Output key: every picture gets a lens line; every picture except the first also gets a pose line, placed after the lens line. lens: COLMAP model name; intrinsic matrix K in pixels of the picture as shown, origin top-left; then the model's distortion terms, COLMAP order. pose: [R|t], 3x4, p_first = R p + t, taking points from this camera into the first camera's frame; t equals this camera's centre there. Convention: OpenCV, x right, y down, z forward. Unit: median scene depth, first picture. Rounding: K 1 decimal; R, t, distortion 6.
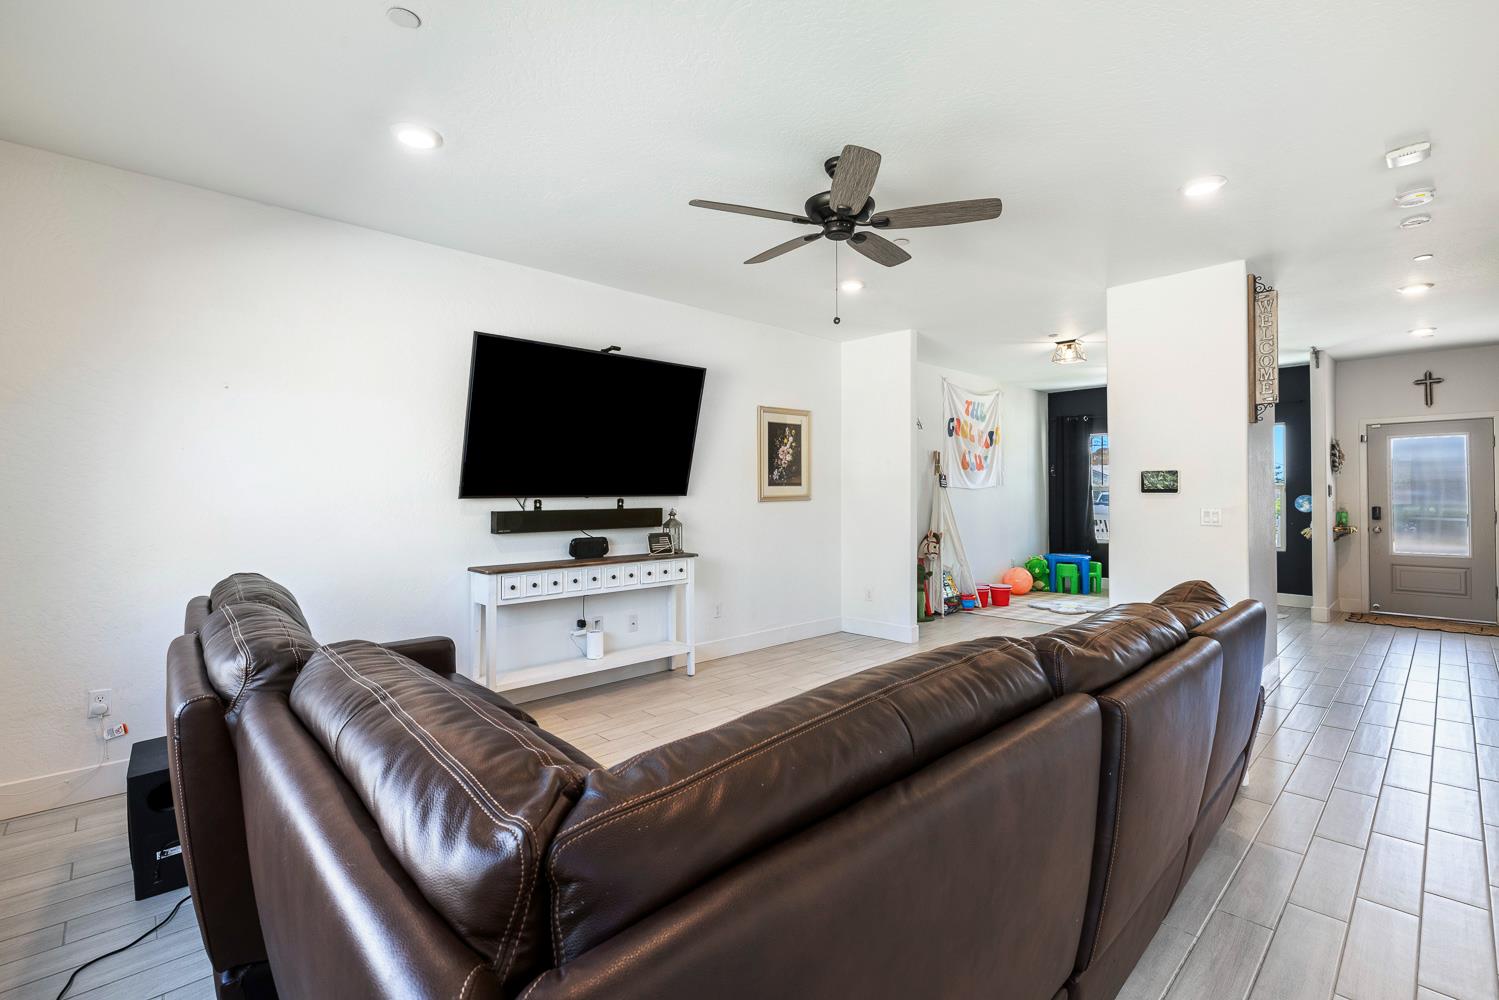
lens RADIAL K [[665.0, 0, 748.5], [0, 665.0, 491.3], [0, 0, 1]] dist [-0.007784, -0.000069]
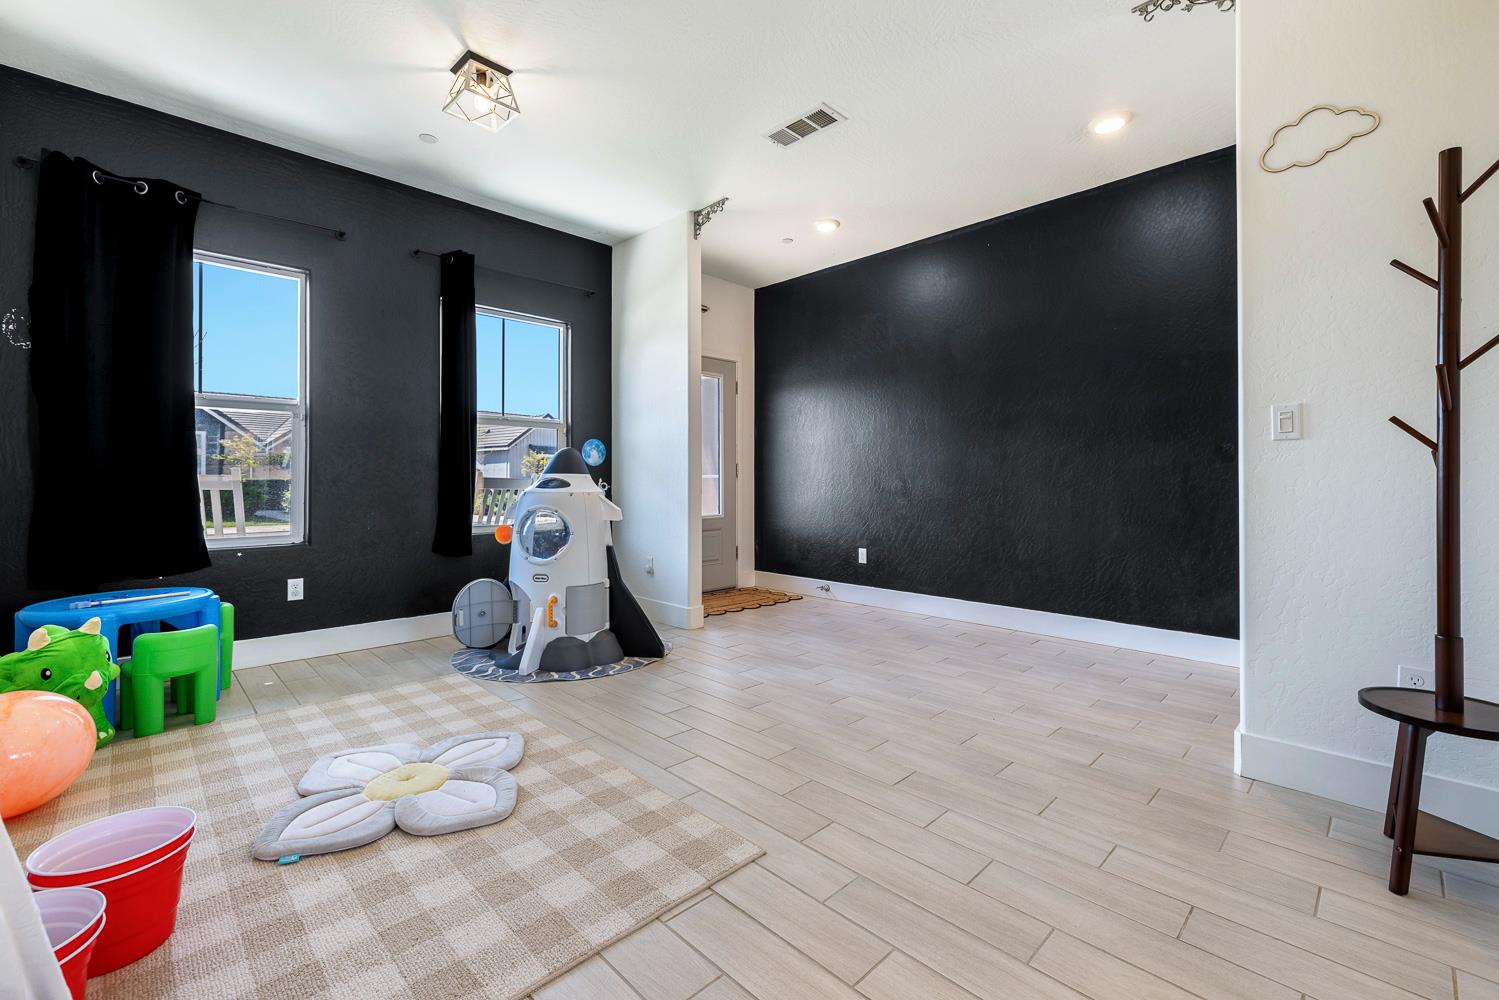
lens RADIAL K [[640.3, 0, 748.5], [0, 640.3, 473.4], [0, 0, 1]] dist [-0.000770, 0.000032]
pose [[-0.018288, 0.014874, 0.999722, 0.318749], [-0.003822, 0.999881, -0.014946, 0.073980], [-0.999825, -0.004095, -0.018229, 1.317070]]
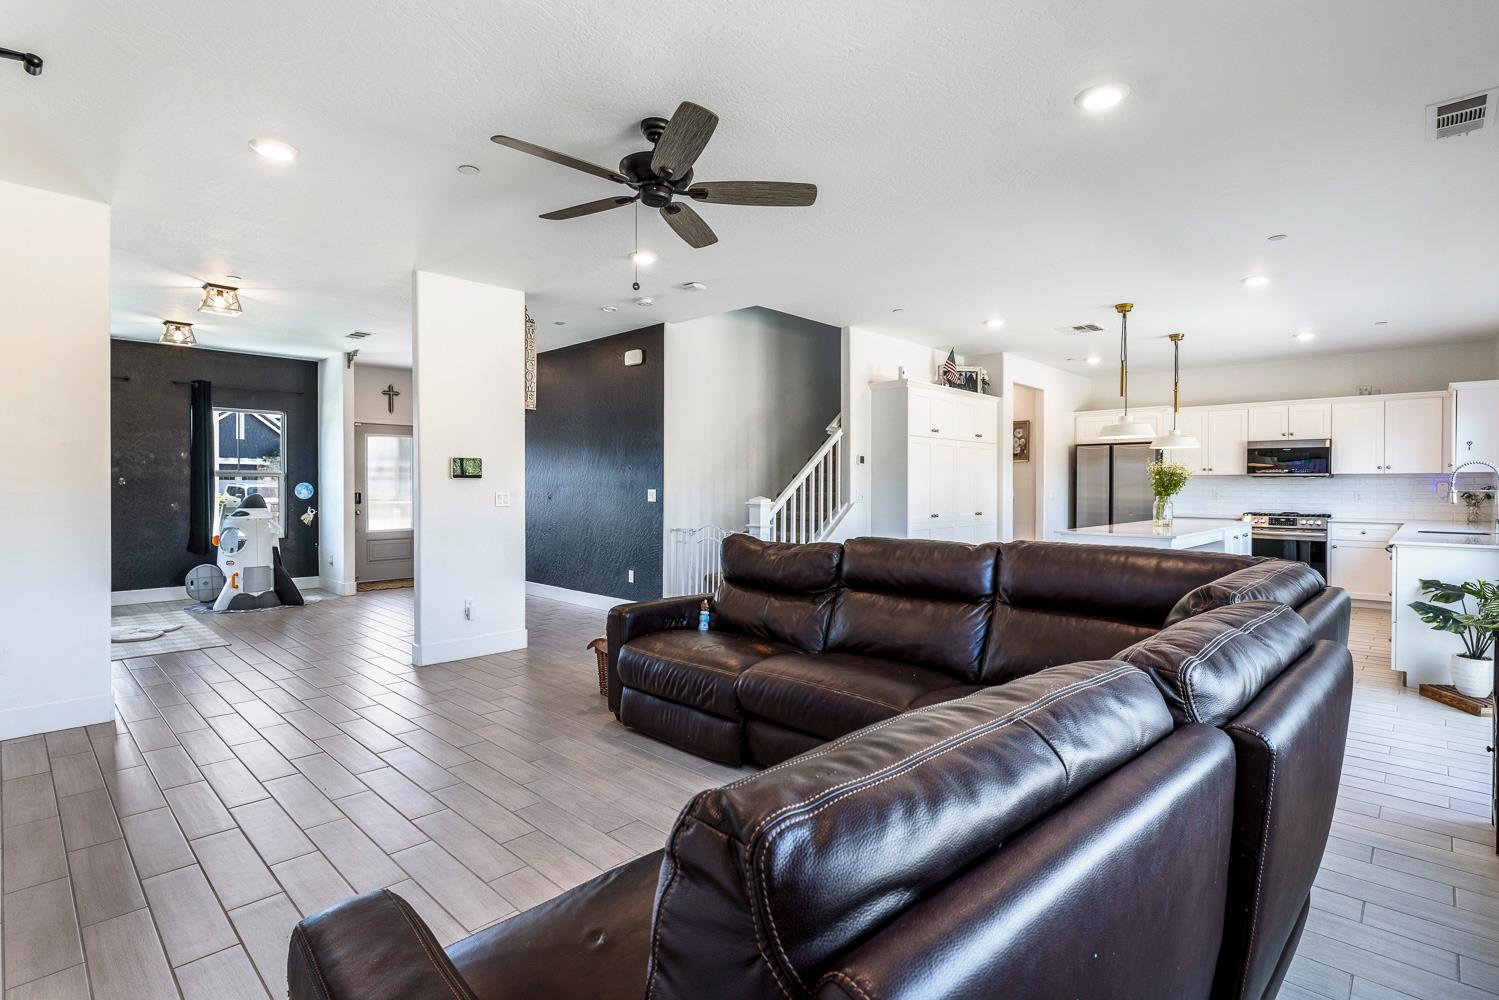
lens RADIAL K [[723.1, 0, 749.1], [0, 723.1, 488.5], [0, 0, 1]] dist [-0.000574, -0.000392]
pose [[-0.051160, -0.002215, 0.998688, -0.537829], [-0.007868, 0.999967, 0.001815, 0.011279], [-0.998659, -0.007765, -0.051175, 0.532234]]
